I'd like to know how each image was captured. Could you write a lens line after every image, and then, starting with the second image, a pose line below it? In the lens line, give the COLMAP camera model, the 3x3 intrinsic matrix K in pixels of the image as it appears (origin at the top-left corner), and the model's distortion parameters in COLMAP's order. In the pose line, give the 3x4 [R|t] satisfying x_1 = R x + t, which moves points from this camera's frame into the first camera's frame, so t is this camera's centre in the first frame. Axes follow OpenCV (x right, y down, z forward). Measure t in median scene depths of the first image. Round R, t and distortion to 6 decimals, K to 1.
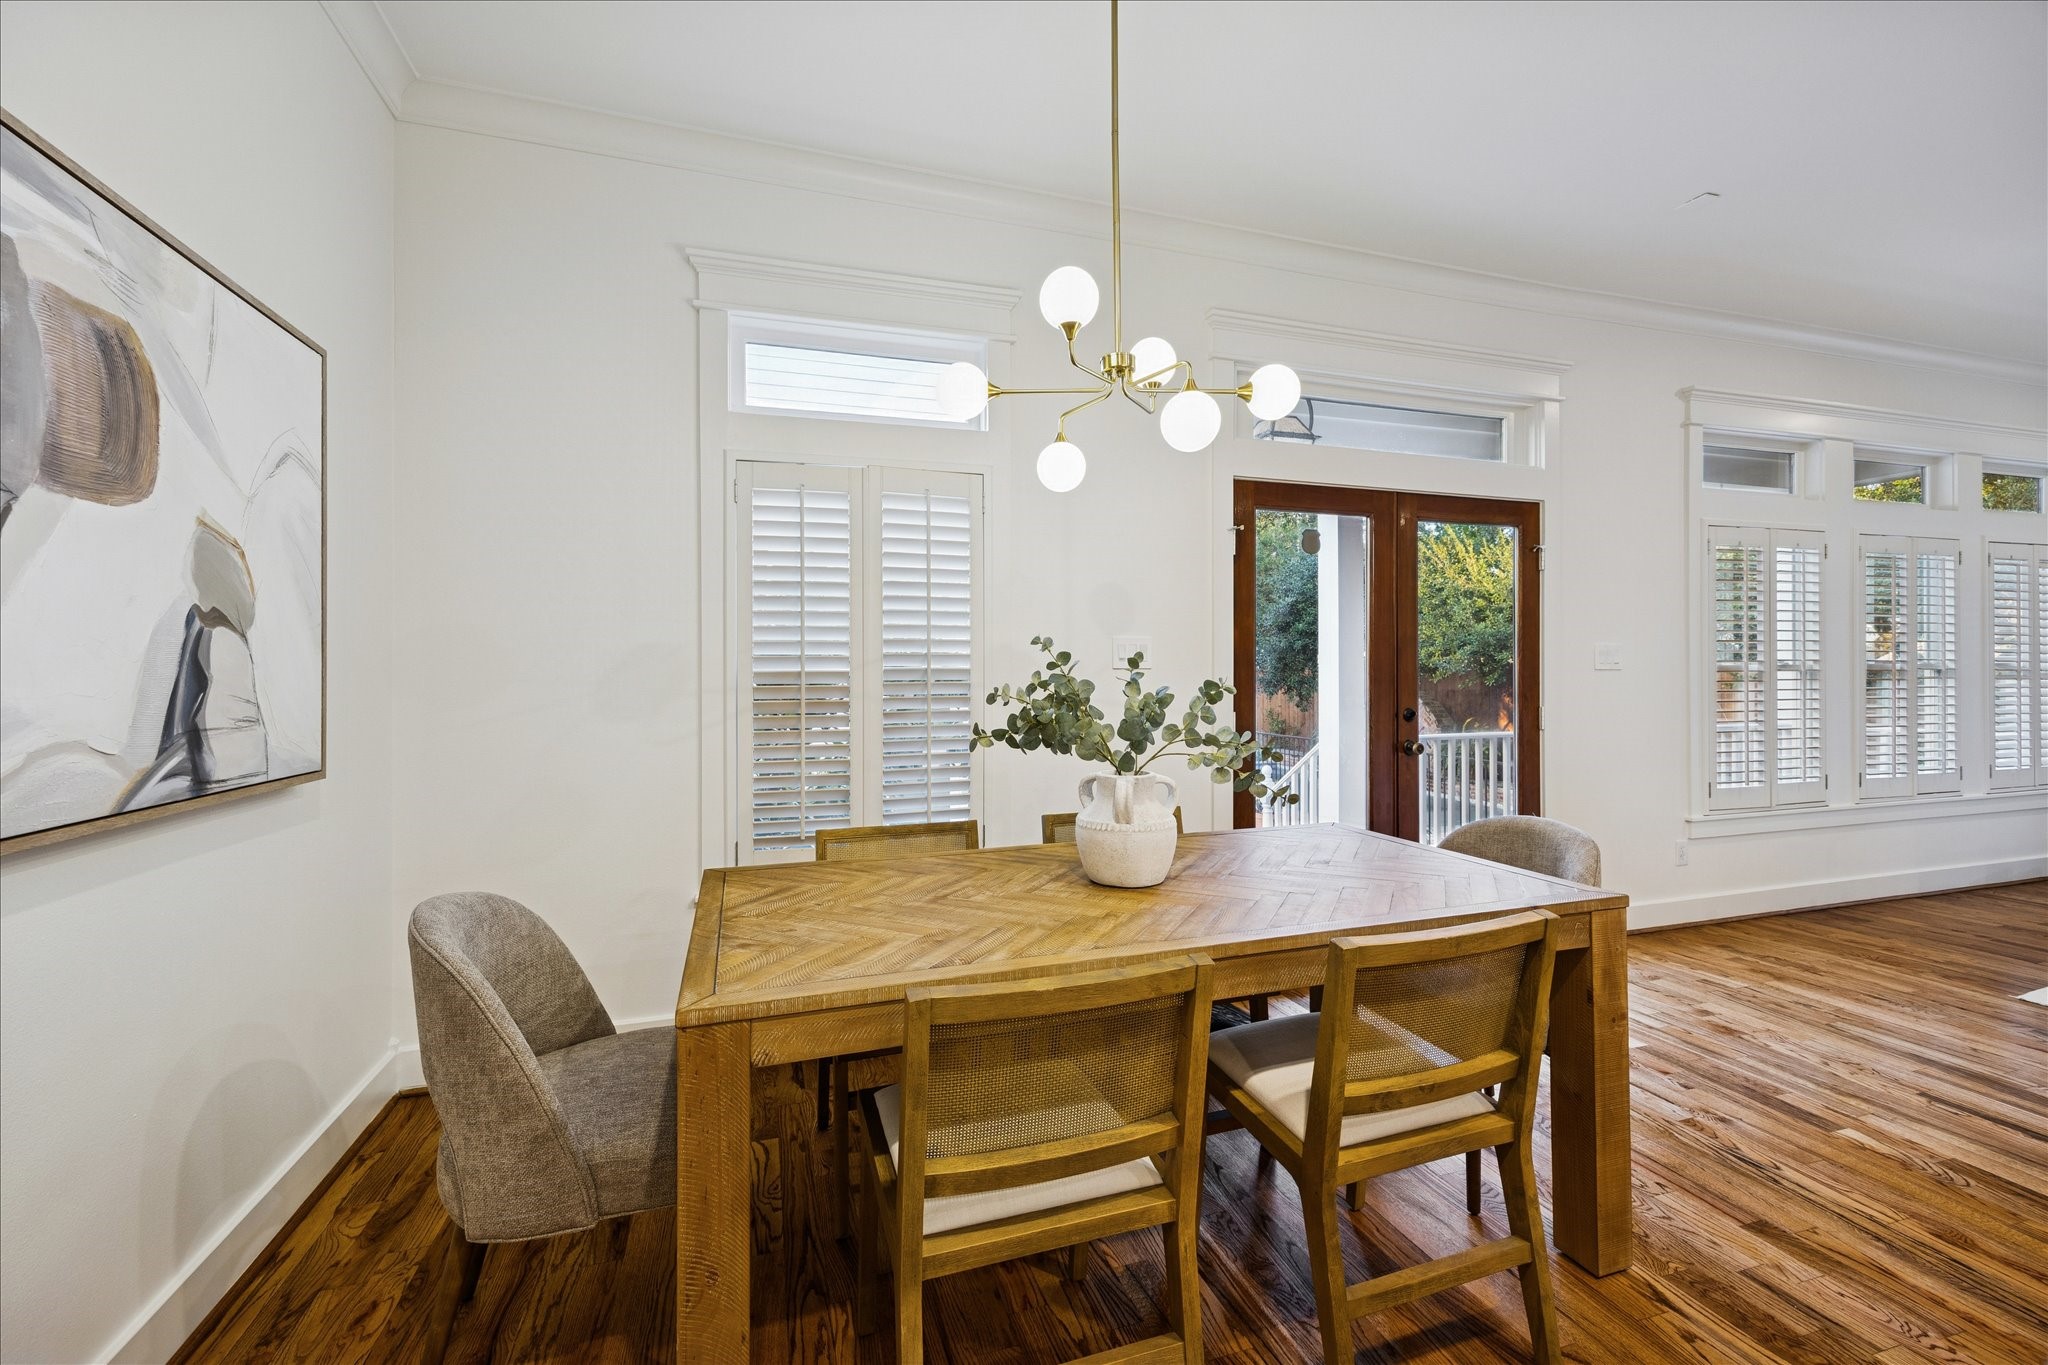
lens RADIAL K [[781.2, 0, 968.8], [0, 781.2, 671.4], [0, 0, 1]] dist [0.000952, 0.000011]
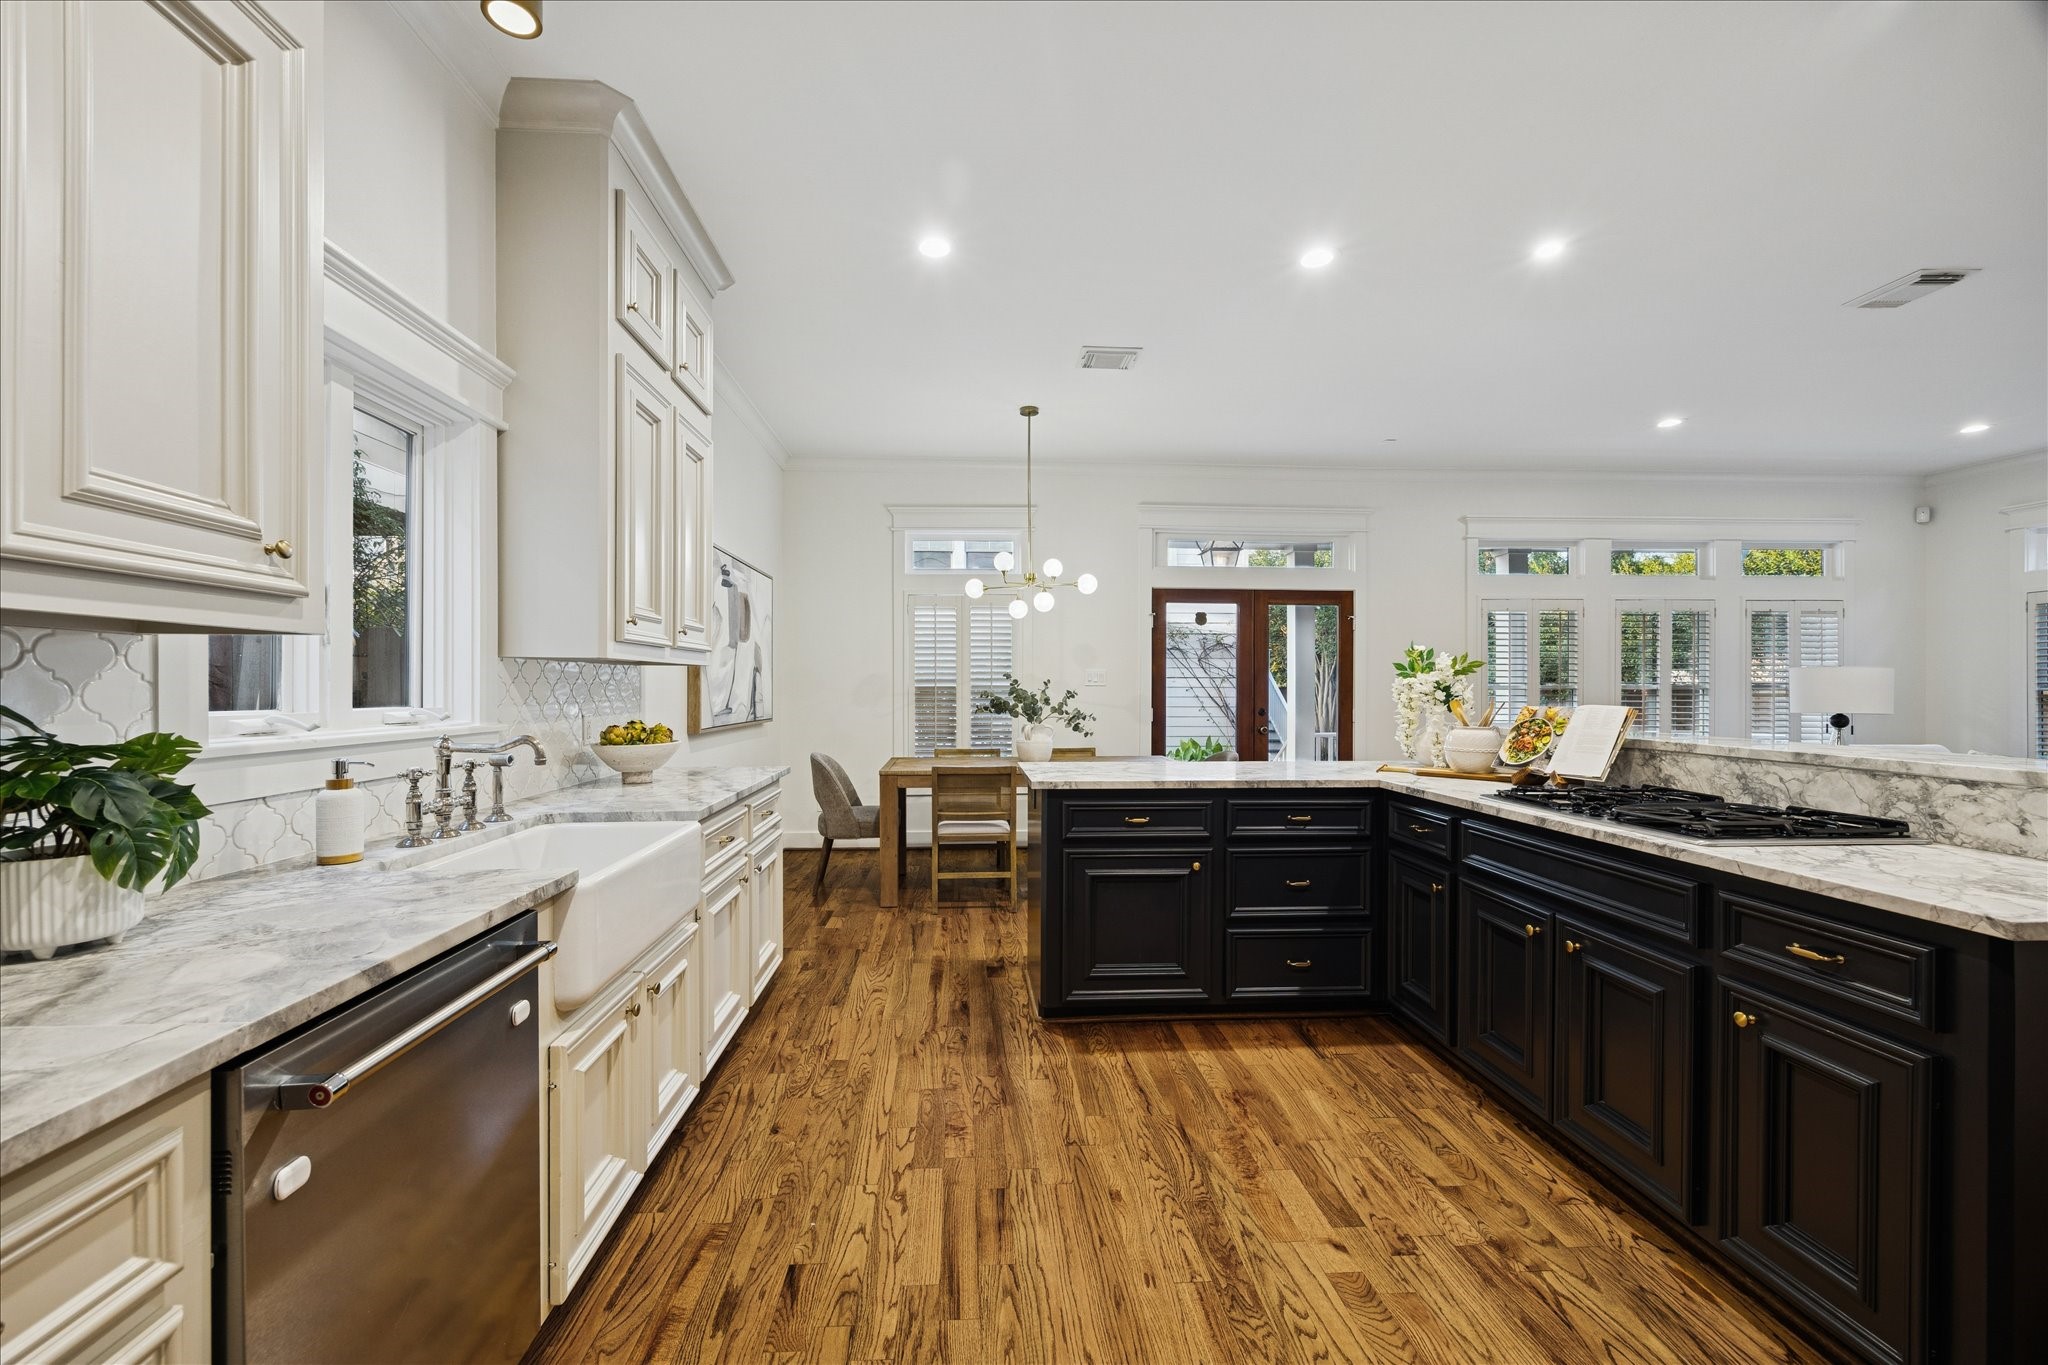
lens RADIAL K [[781.2, 0, 968.8], [0, 781.2, 671.4], [0, 0, 1]] dist [0.000952, 0.000011]
pose [[0.968231, 0.000259, -0.250056, 0.386110], [-0.005260, 0.999799, -0.019331, -0.000091], [0.250001, 0.020032, 0.968038, -1.004185]]
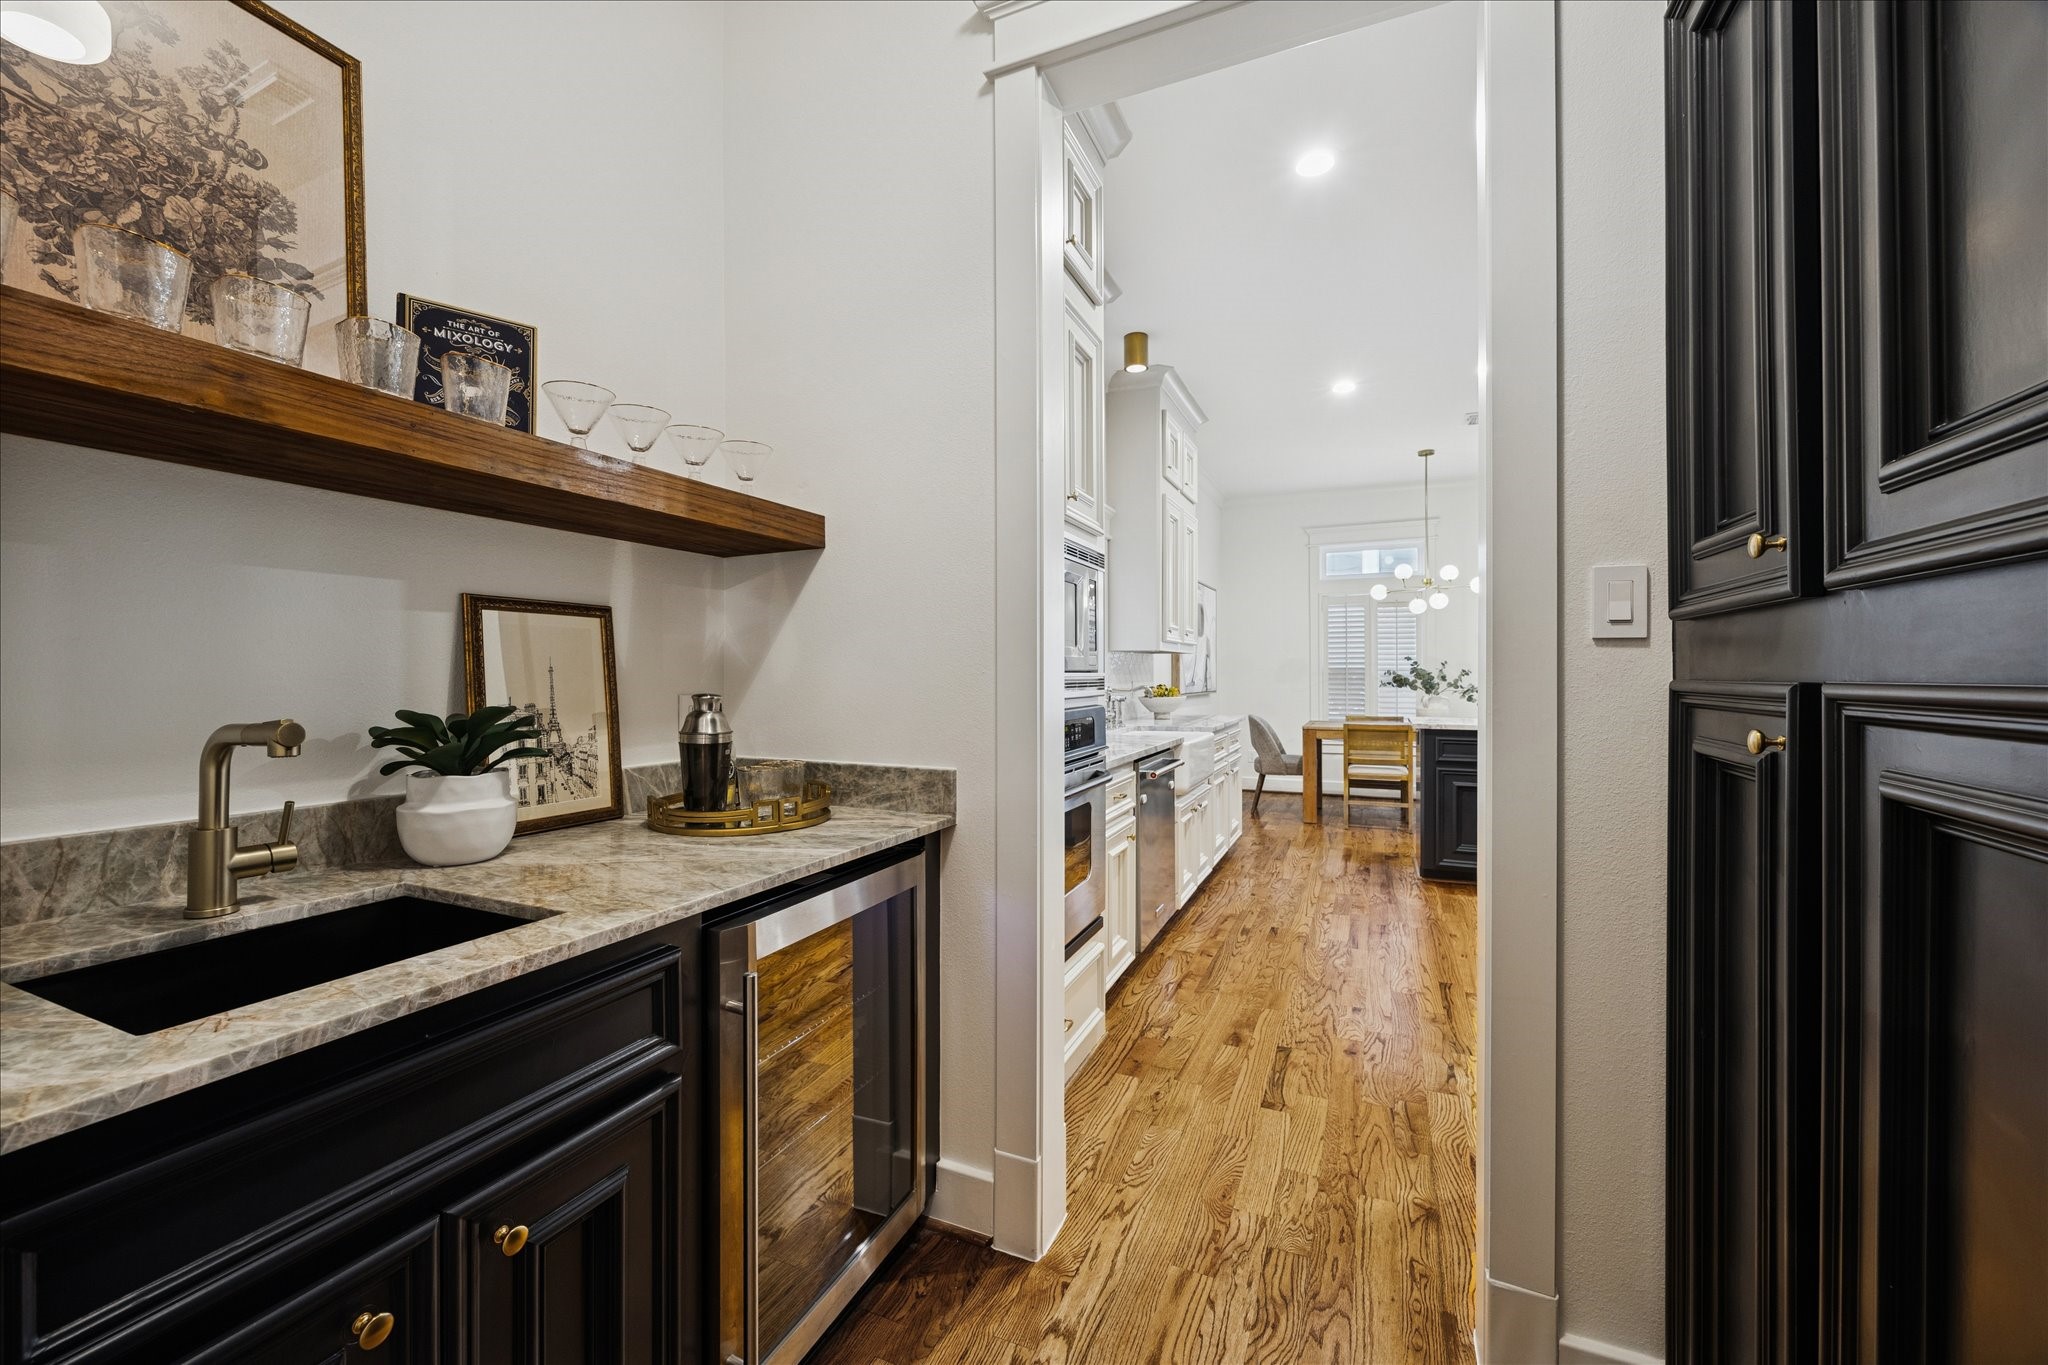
lens RADIAL K [[781.2, 0, 968.8], [0, 781.2, 671.4], [0, 0, 1]] dist [0.000952, 0.000011]
pose [[0.733523, 0.002515, -0.679660, 0.619009], [-0.004055, 0.999992, -0.000676, 0.018637], [0.679652, 0.003252, 0.733527, -1.752744]]
